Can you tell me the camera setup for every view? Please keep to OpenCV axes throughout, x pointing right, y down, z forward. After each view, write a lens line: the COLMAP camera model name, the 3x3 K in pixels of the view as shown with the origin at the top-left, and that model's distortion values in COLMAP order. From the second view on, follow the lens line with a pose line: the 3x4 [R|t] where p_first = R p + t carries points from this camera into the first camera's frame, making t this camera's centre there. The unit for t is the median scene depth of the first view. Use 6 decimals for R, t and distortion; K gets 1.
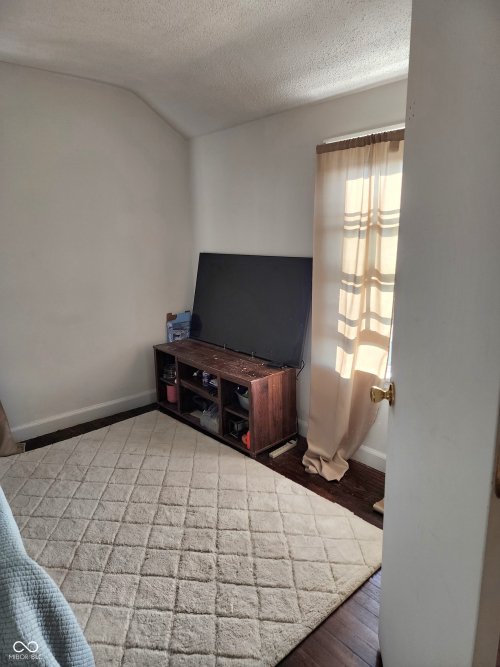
lens RADIAL K [[443.5, 0, 250.7], [0, 443.5, 335.2], [0, 0, 1]] dist [-0.007960, -0.003745]
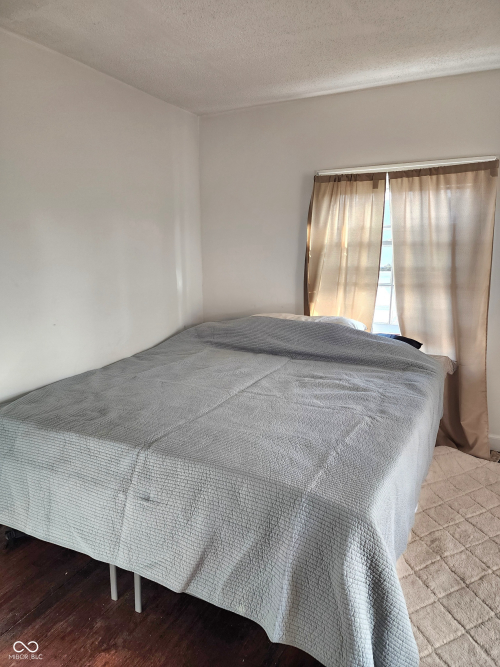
lens RADIAL K [[443.5, 0, 250.8], [0, 443.5, 330.9], [0, 0, 1]] dist [-0.007960, -0.003745]
pose [[0.387950, 0.197310, -0.900313, 0.166008], [-0.218576, 0.968647, 0.118101, -0.026561], [0.895388, 0.150969, 0.418913, 0.075136]]
